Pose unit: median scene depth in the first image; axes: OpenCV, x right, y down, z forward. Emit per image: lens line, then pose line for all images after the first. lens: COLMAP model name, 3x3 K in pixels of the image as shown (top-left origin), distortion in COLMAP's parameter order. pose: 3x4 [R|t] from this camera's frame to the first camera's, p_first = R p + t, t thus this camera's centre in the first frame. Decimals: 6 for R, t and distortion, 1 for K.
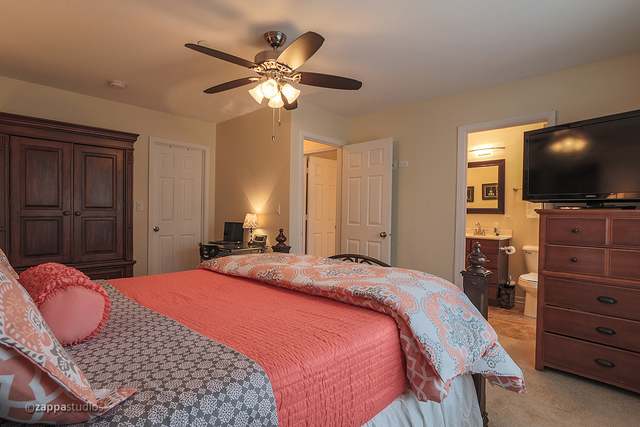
lens RADIAL K [[326.6, 0, 320.1], [0, 326.6, 214.5], [0, 0, 1]] dist [-0.016820, -0.001156]
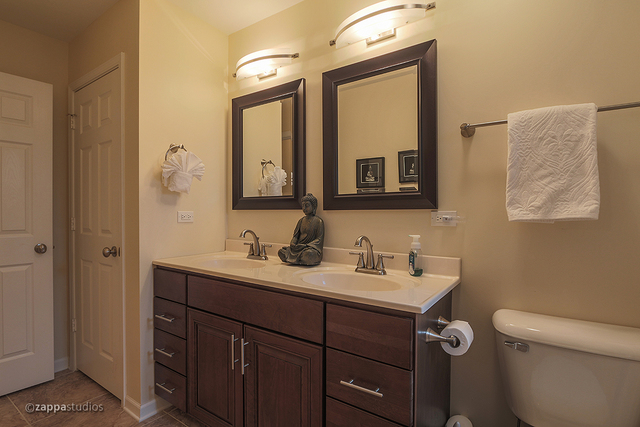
lens RADIAL K [[326.6, 0, 318.3], [0, 326.6, 213.5], [0, 0, 1]] dist [-0.016820, -0.001156]
pose [[0.988891, -0.016699, 0.147702, 0.396351], [0.017236, 0.999849, -0.002356, 0.002045], [-0.147641, 0.004876, 0.989029, 0.684503]]
